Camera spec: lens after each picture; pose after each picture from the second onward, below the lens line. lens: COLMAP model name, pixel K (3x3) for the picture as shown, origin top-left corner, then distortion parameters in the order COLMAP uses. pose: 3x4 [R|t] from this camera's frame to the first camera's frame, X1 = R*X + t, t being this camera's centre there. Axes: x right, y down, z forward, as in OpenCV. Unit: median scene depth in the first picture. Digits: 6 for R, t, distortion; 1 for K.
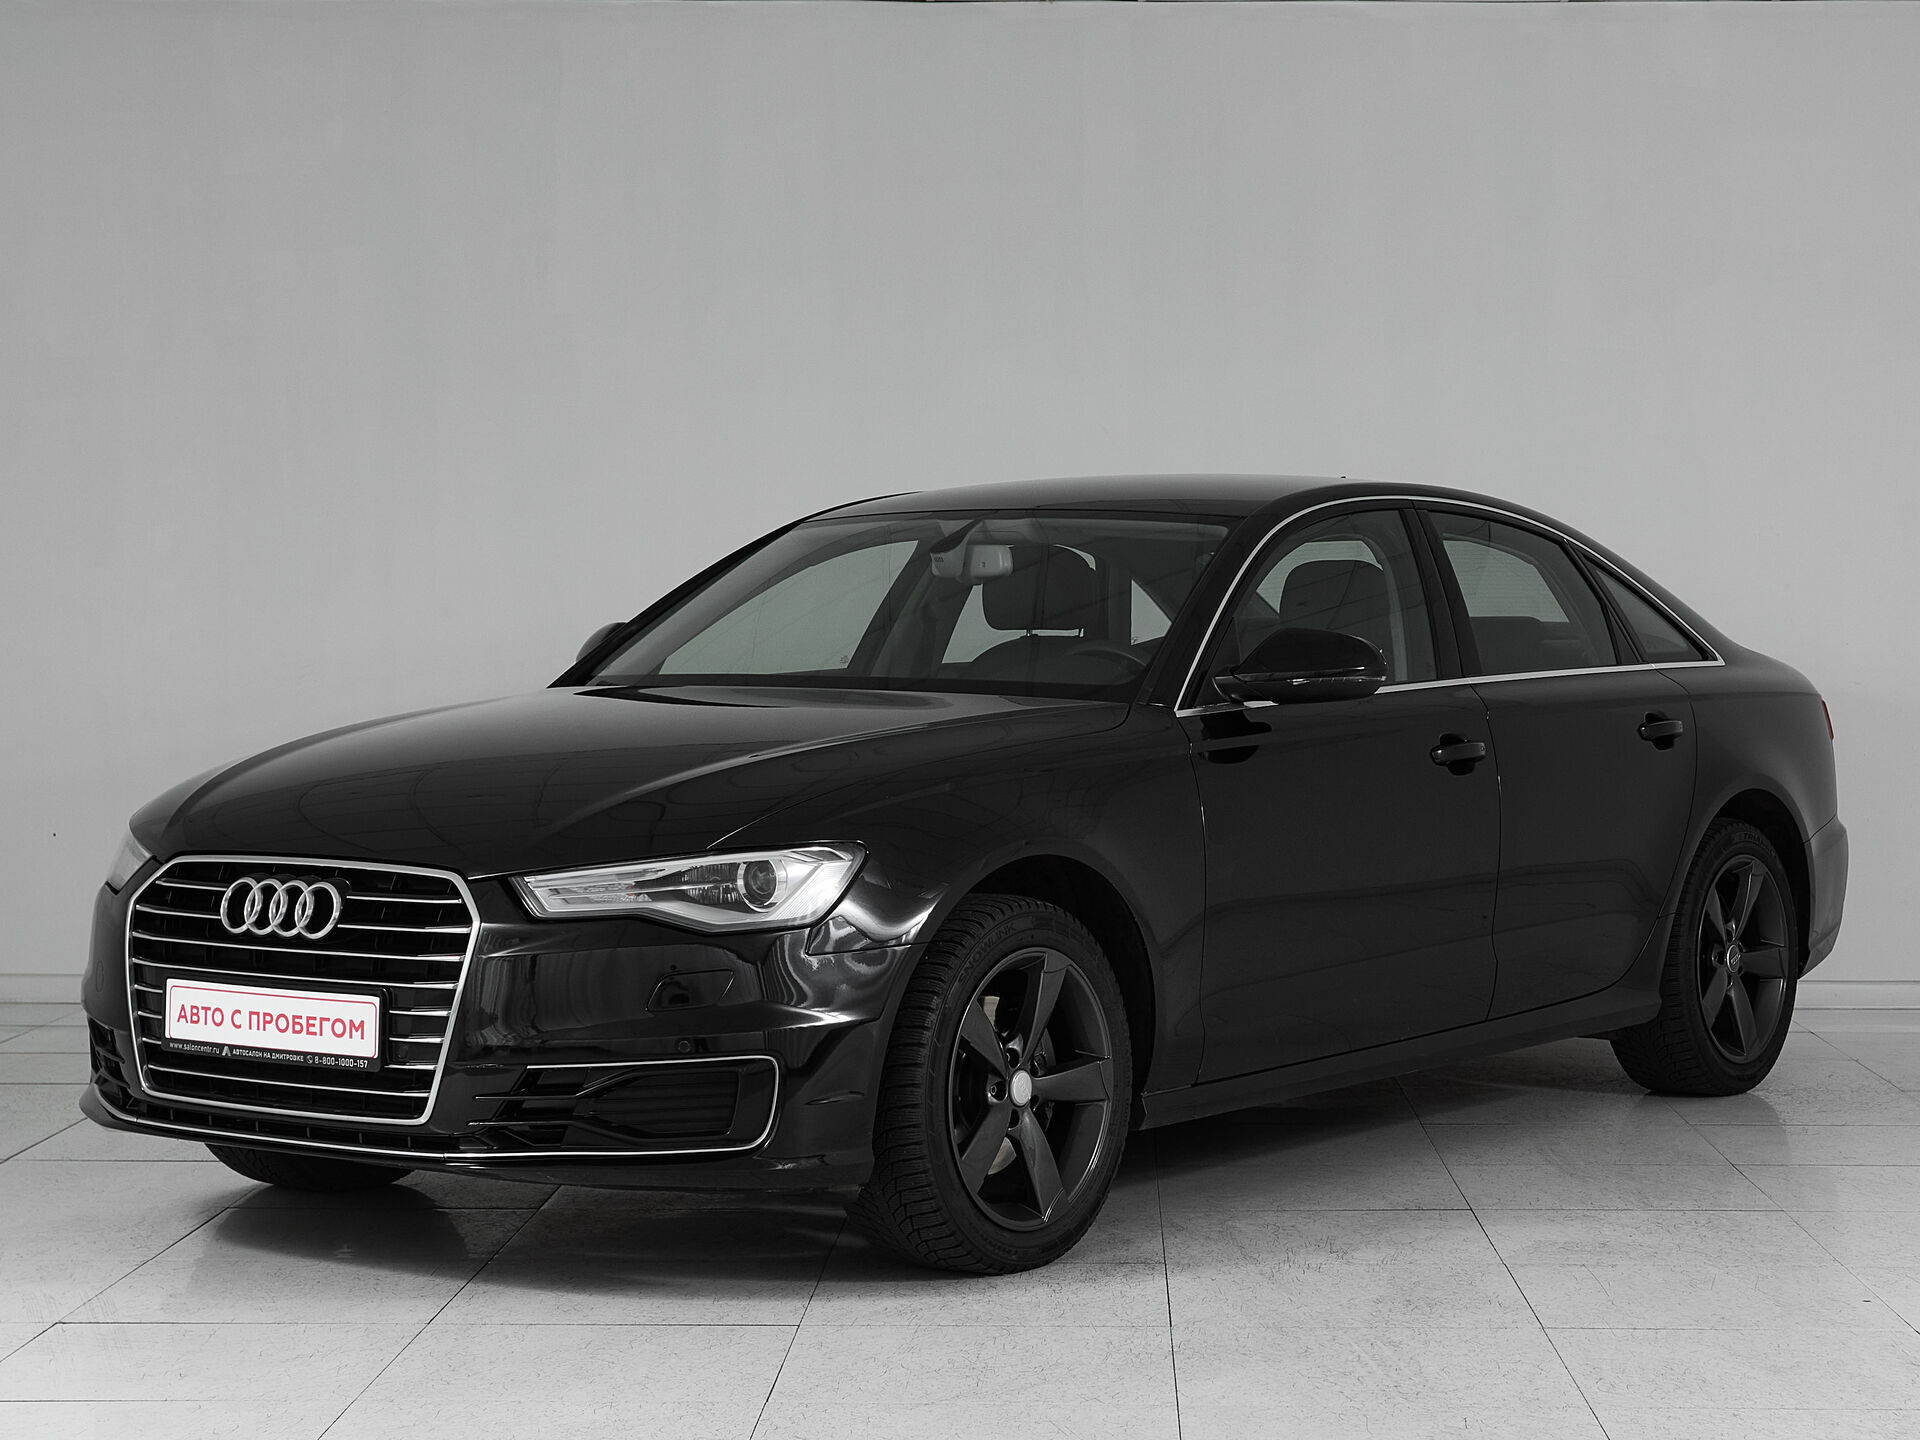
lens RADIAL K [[3262.6, 0, 953.9], [0, 3262.6, 678.7], [0, 0, 1]] dist [0.037702, -0.006287]
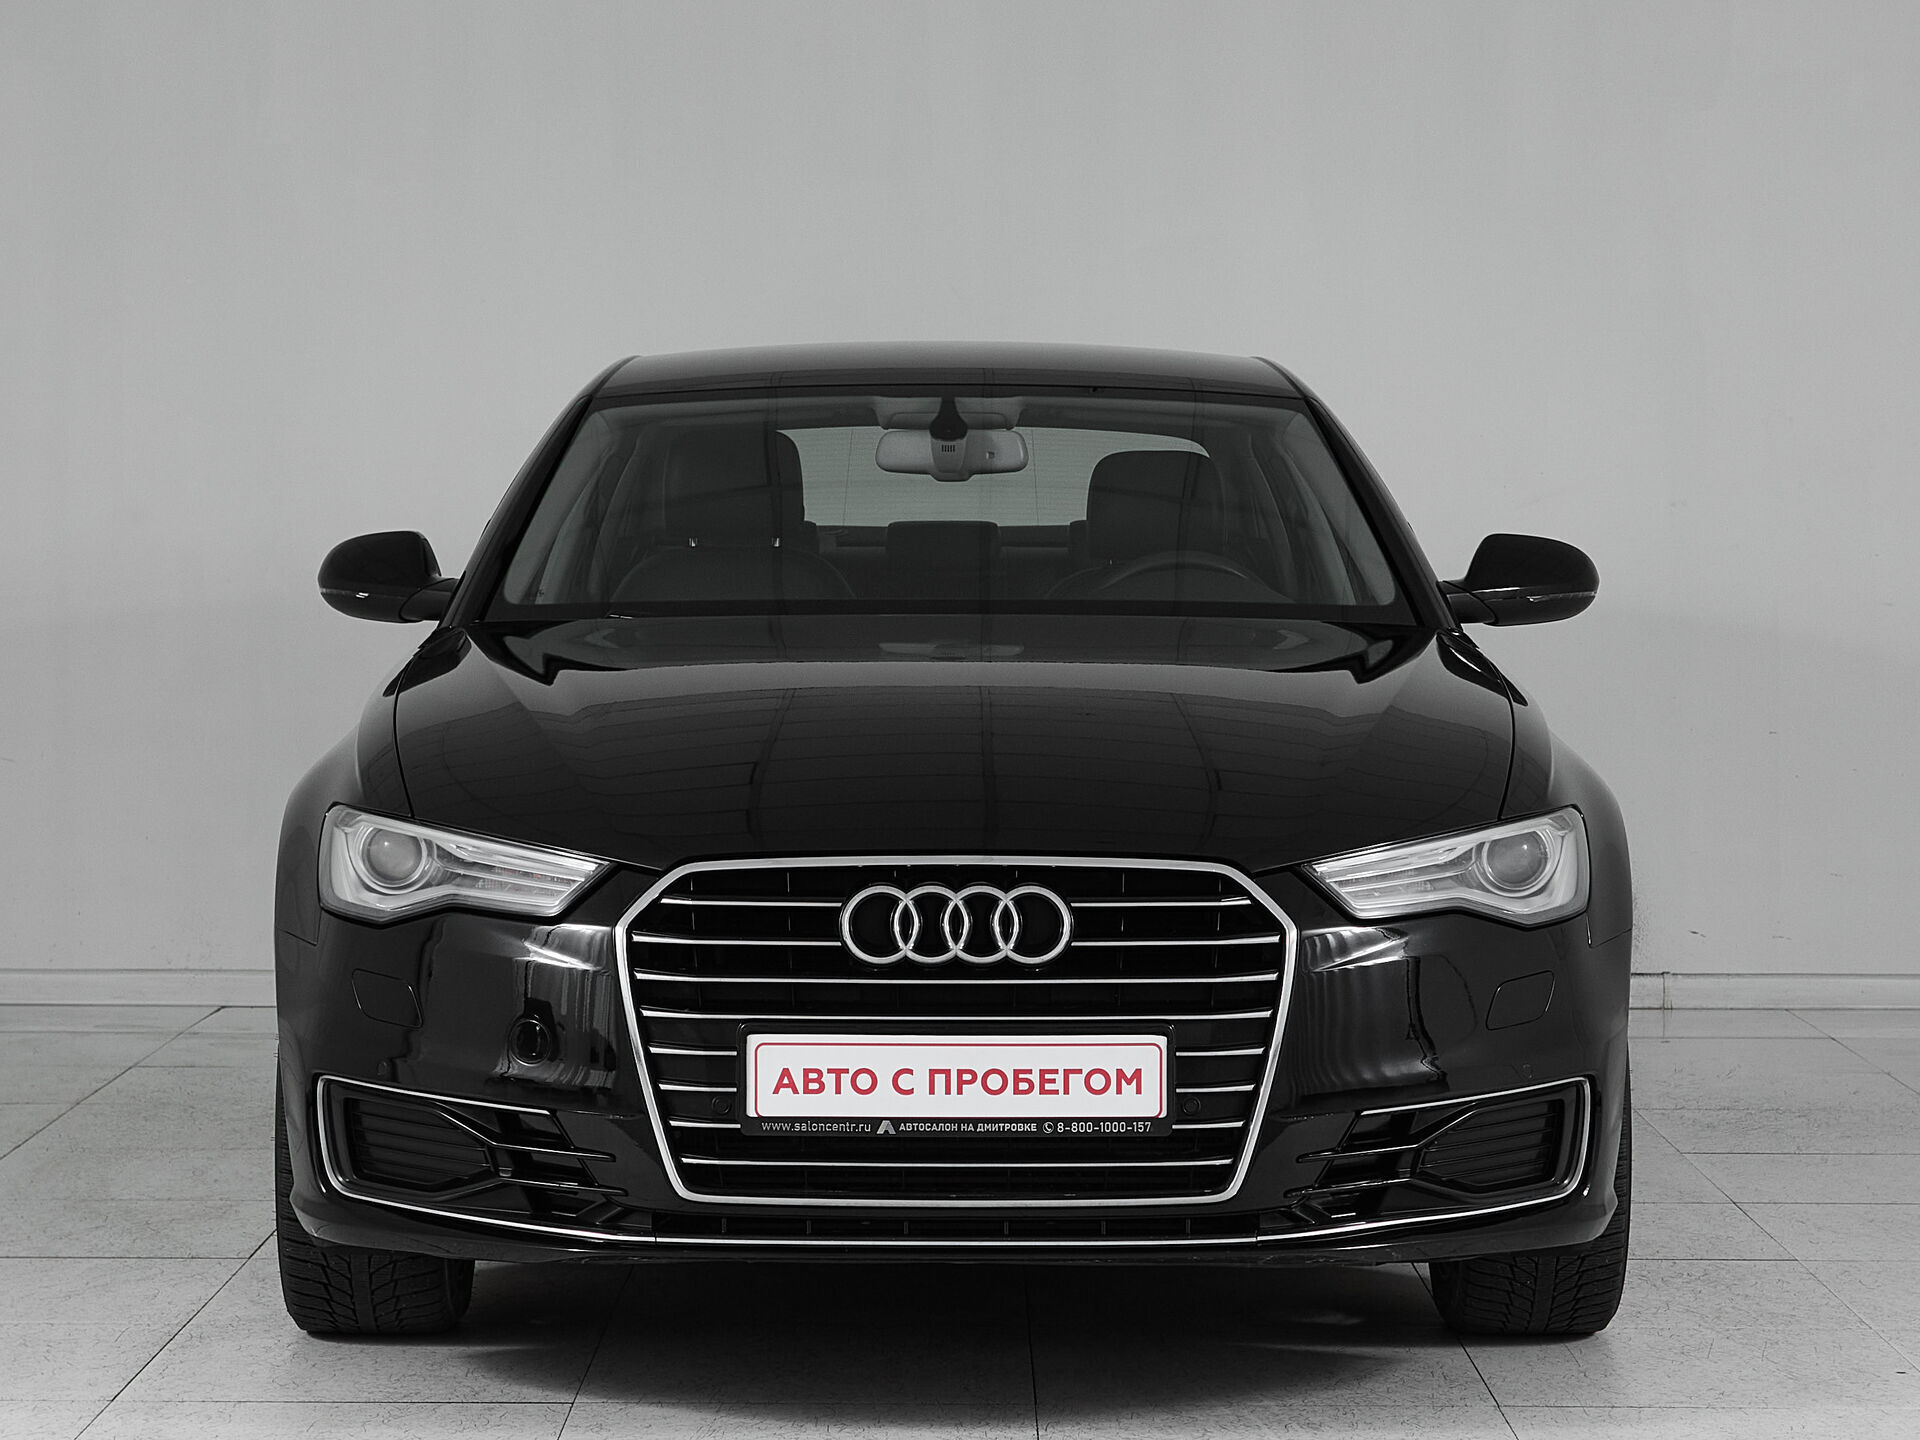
lens RADIAL K [[3366.4, 0, 960.0], [0, 3366.4, 720.0], [0, 0, 1]] dist [0.450354, 0.028899]
pose [[0.821740, -0.031860, 0.568972, -0.642178], [0.004771, 0.998786, 0.049036, -0.013168], [-0.569843, -0.037580, 0.820894, 0.383455]]
